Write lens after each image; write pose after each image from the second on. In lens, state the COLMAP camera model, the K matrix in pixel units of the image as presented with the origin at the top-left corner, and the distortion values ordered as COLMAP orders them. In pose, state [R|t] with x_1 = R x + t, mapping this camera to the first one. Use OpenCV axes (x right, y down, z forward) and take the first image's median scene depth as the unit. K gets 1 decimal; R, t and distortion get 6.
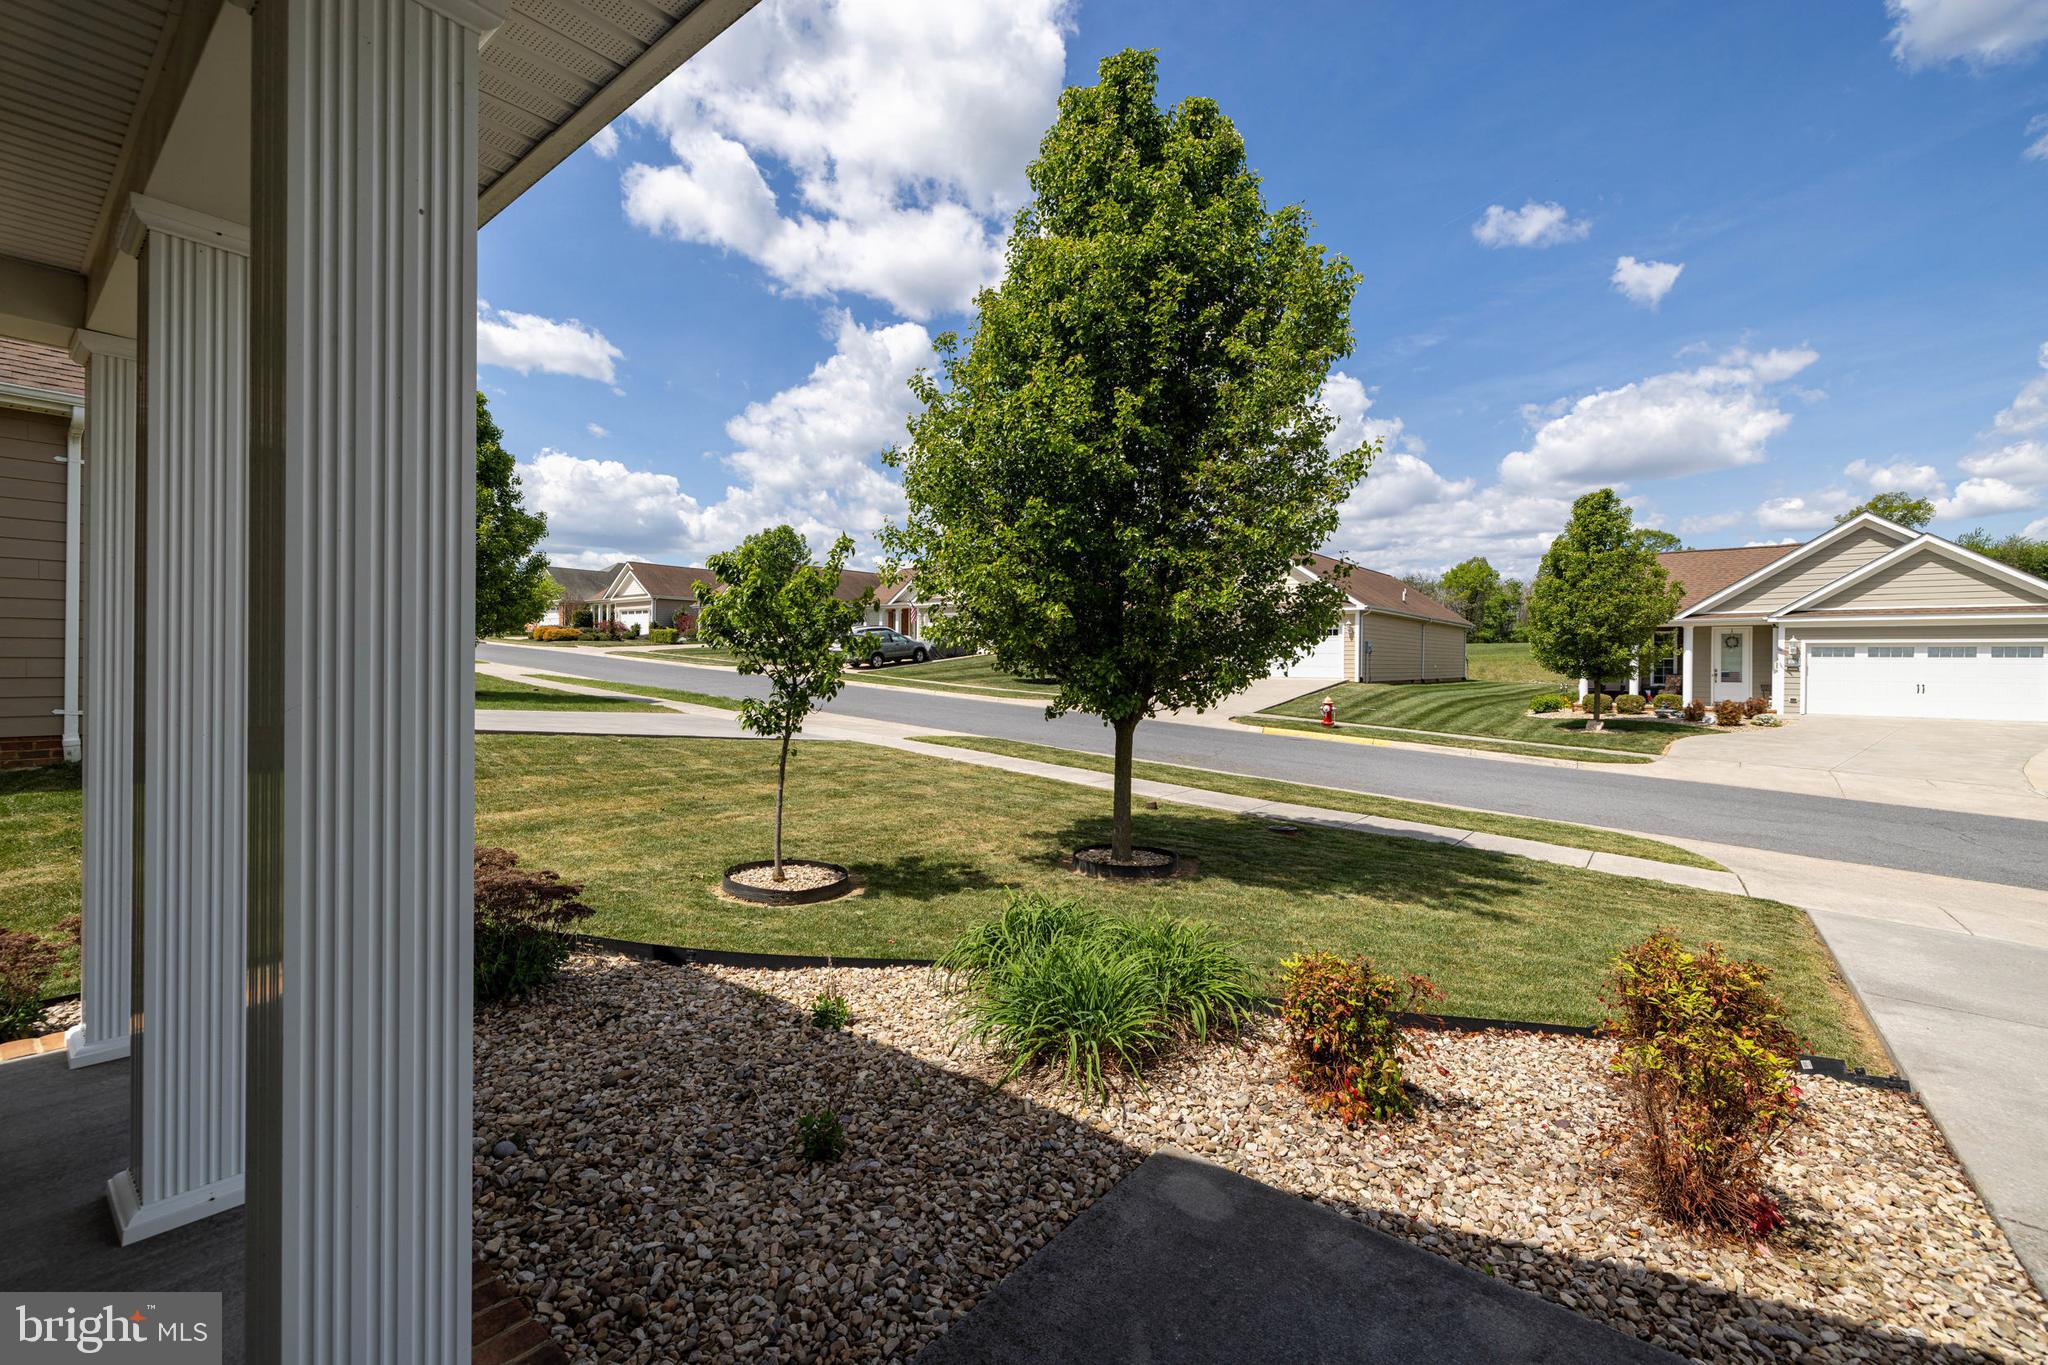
lens RADIAL K [[851.7, 0, 1026.0], [0, 851.7, 667.0], [0, 0, 1]] dist [0.001296, -0.000216]
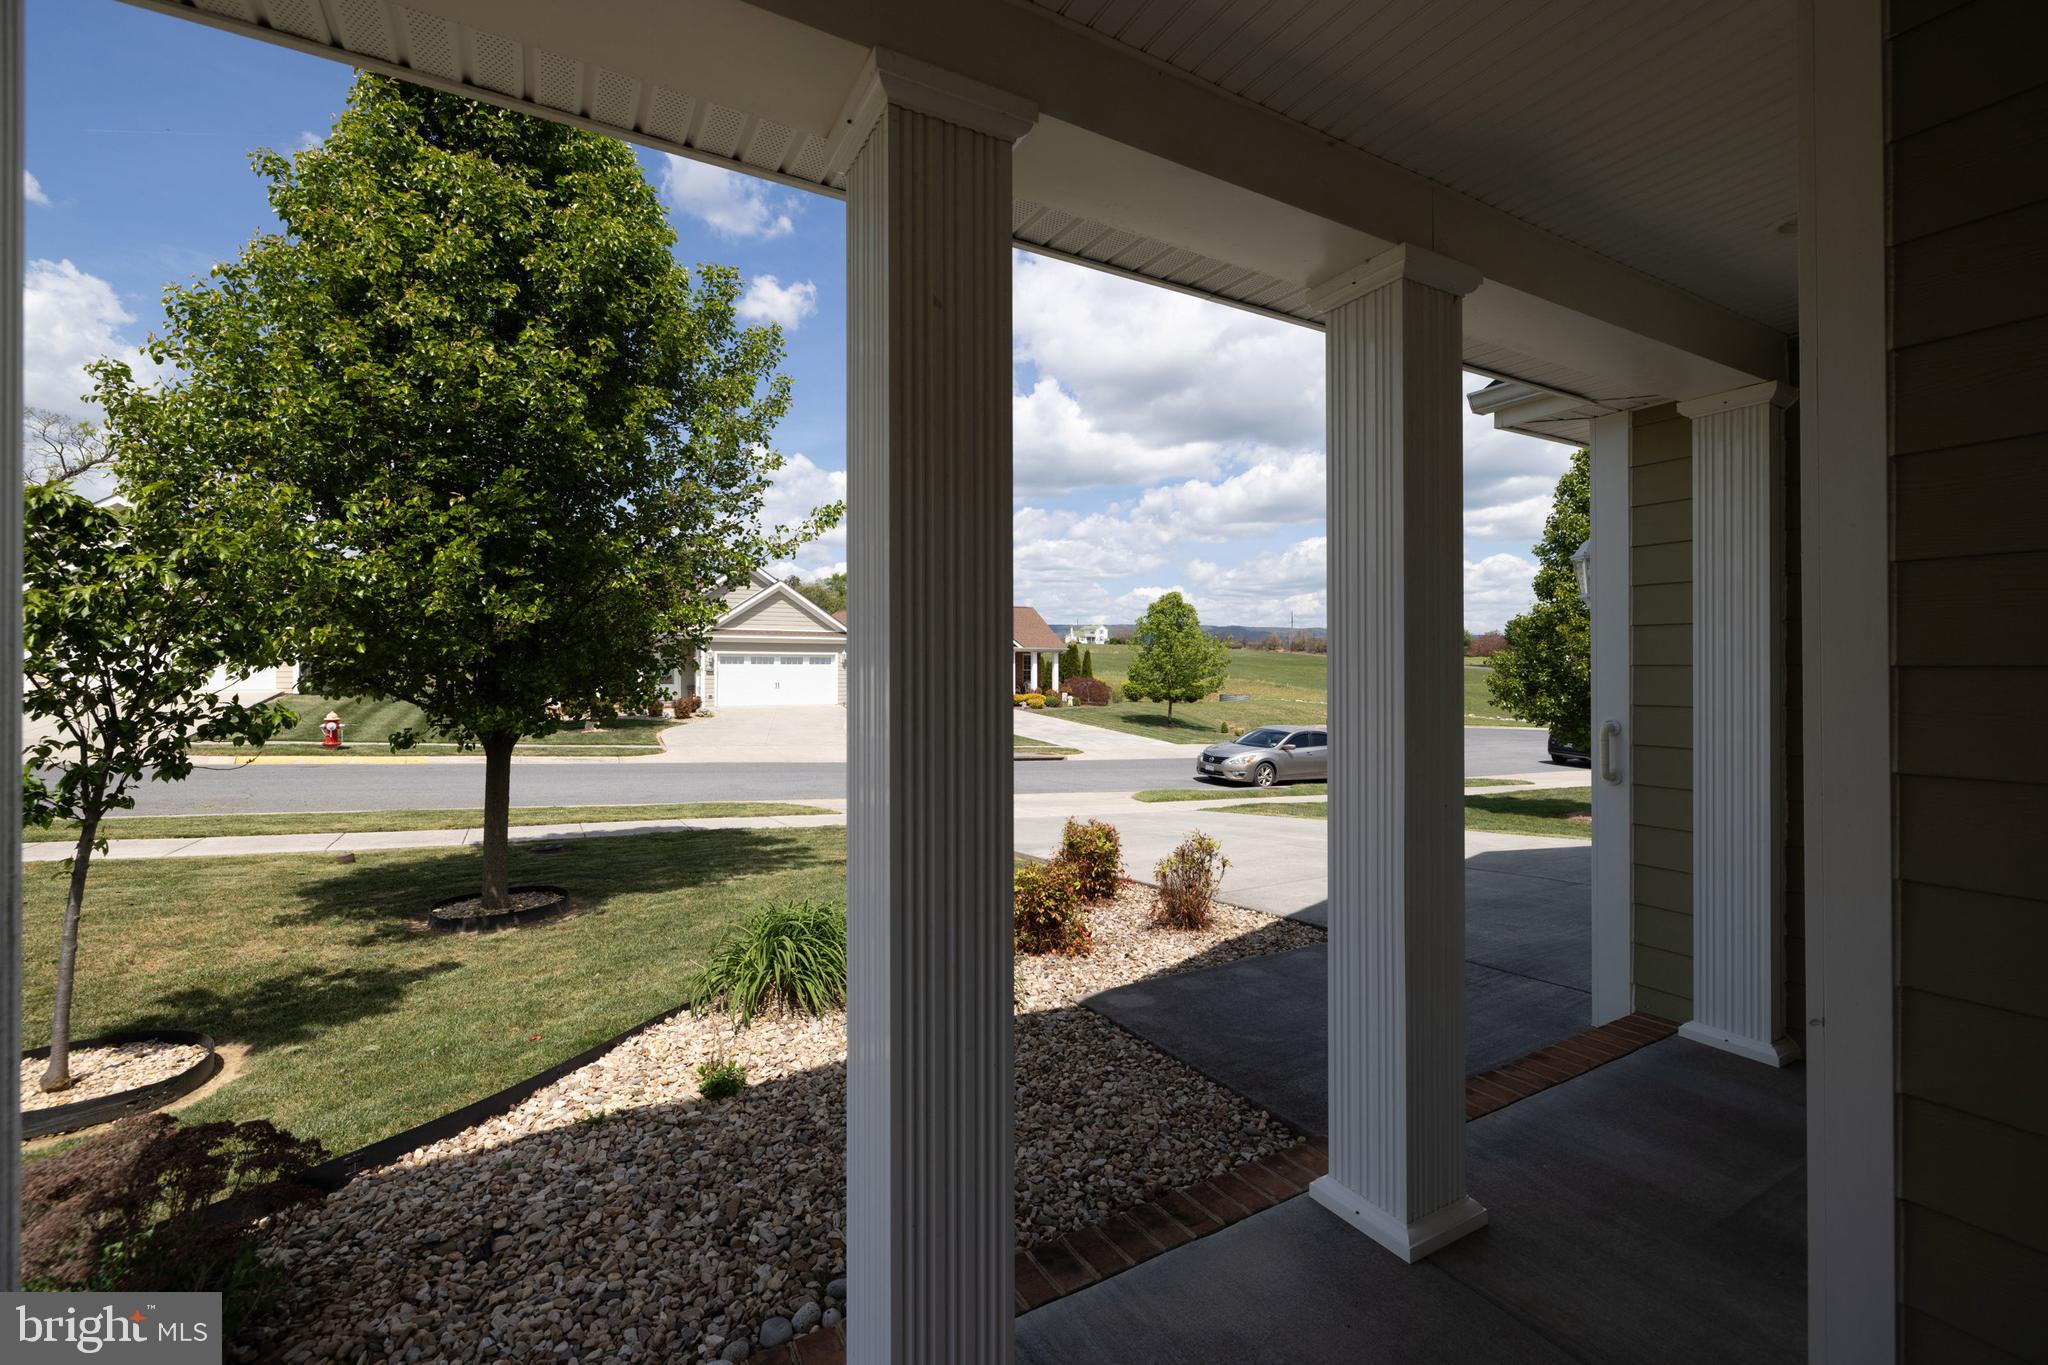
lens RADIAL K [[851.7, 0, 1026.0], [0, 851.7, 667.0], [0, 0, 1]] dist [0.001296, -0.000216]
pose [[0.369809, -0.003212, 0.929102, -0.186478], [0.008549, 0.999963, 0.000055, -0.003416], [-0.929068, 0.007923, 0.369823, 0.076251]]
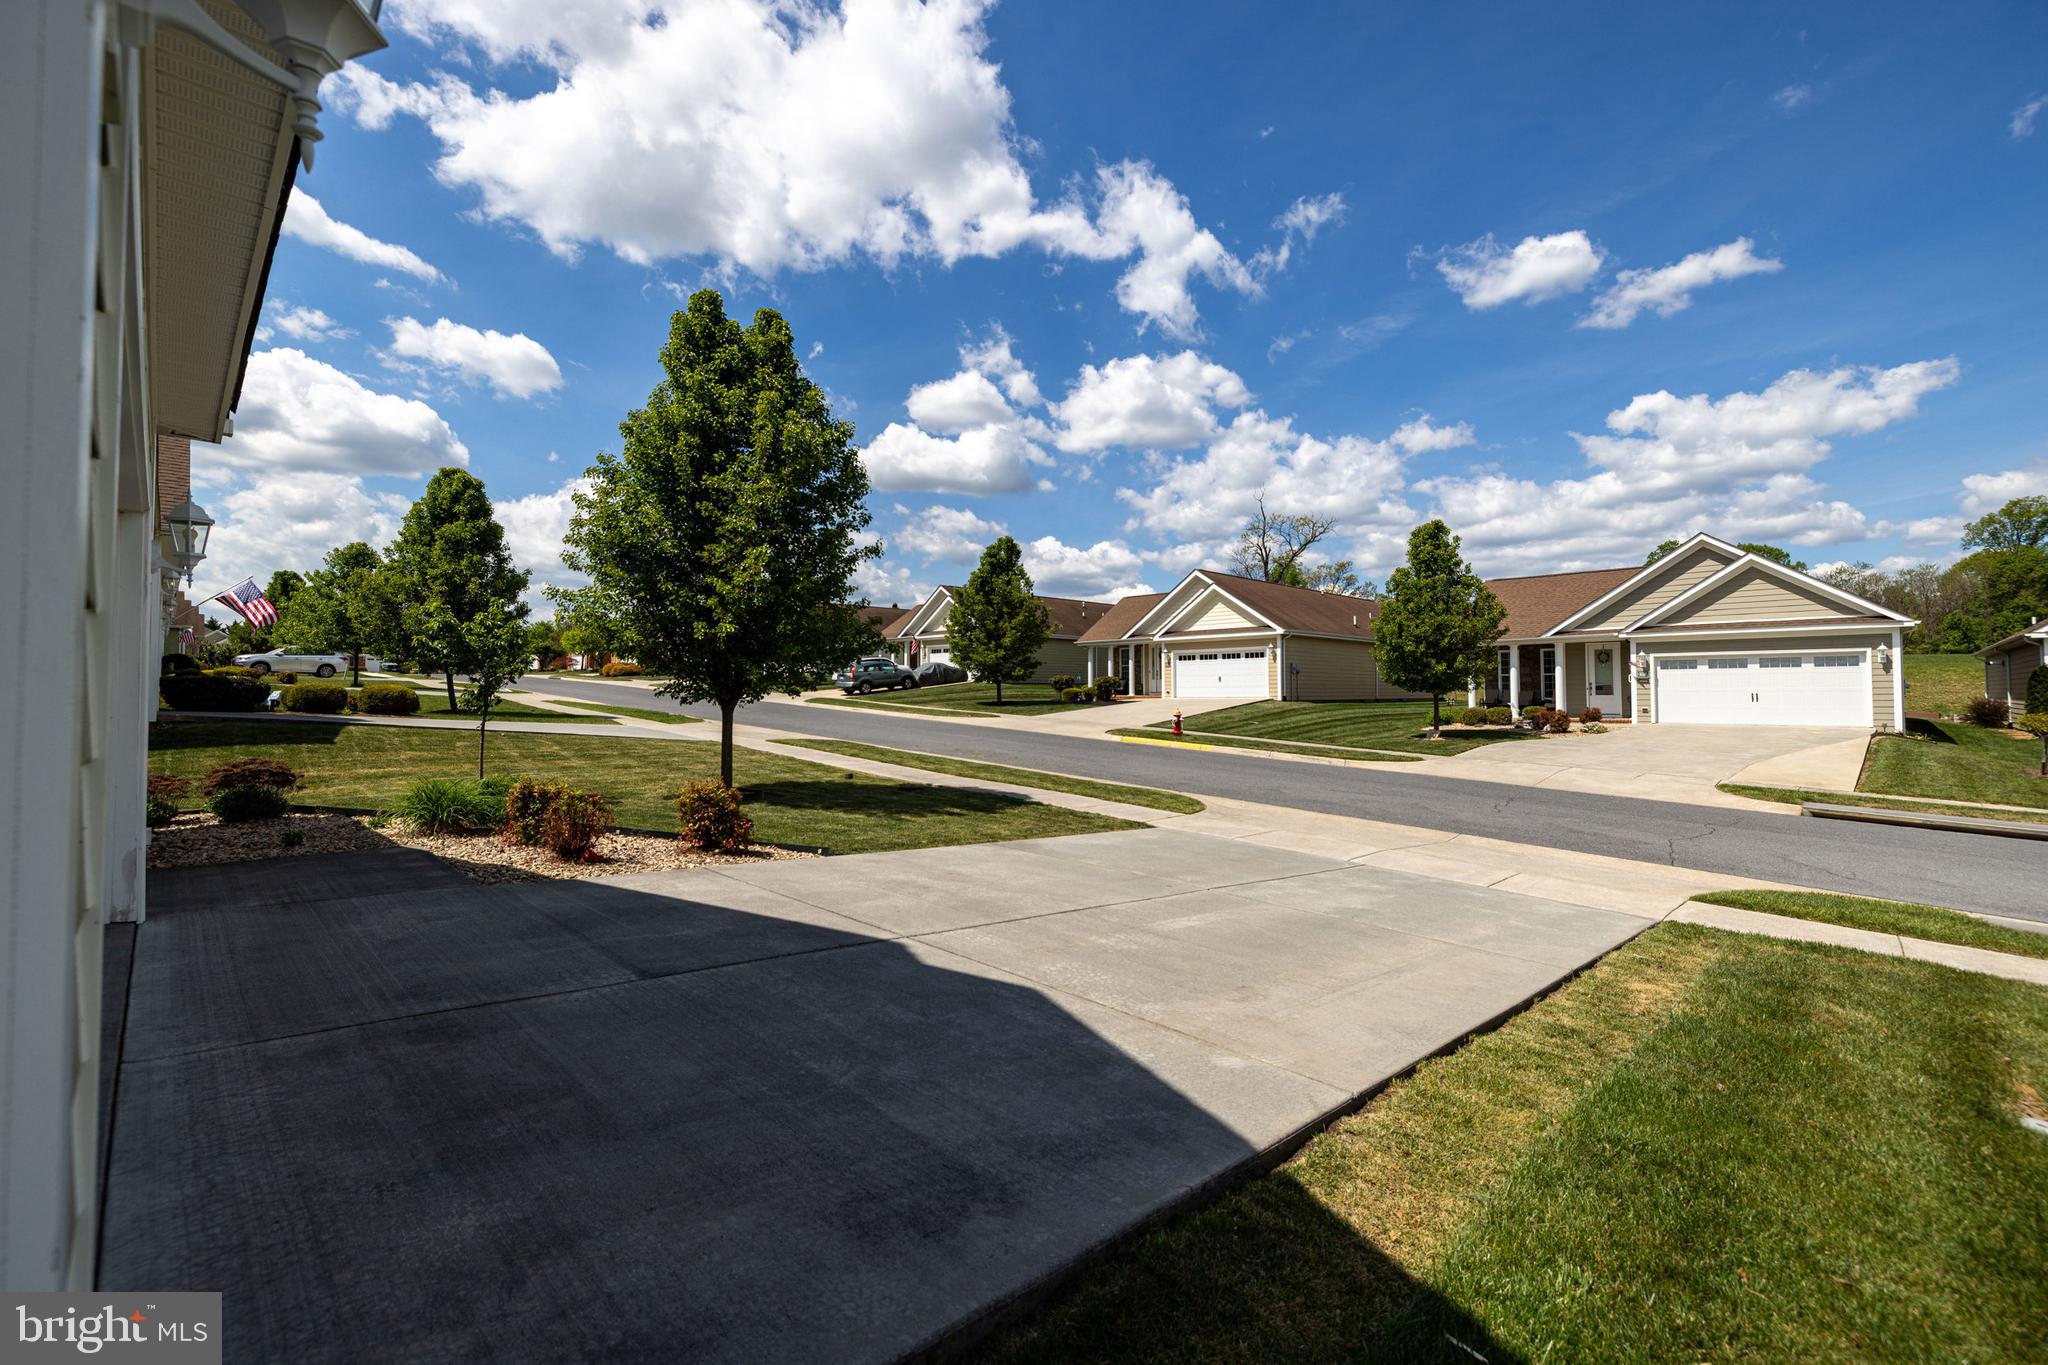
lens RADIAL K [[851.7, 0, 1026.0], [0, 851.7, 667.0], [0, 0, 1]] dist [0.001296, -0.000216]
pose [[0.994196, -0.015012, -0.106533, 0.317006], [0.010916, 0.999183, -0.038924, 0.023280], [0.107030, 0.037535, 0.993547, -0.188586]]
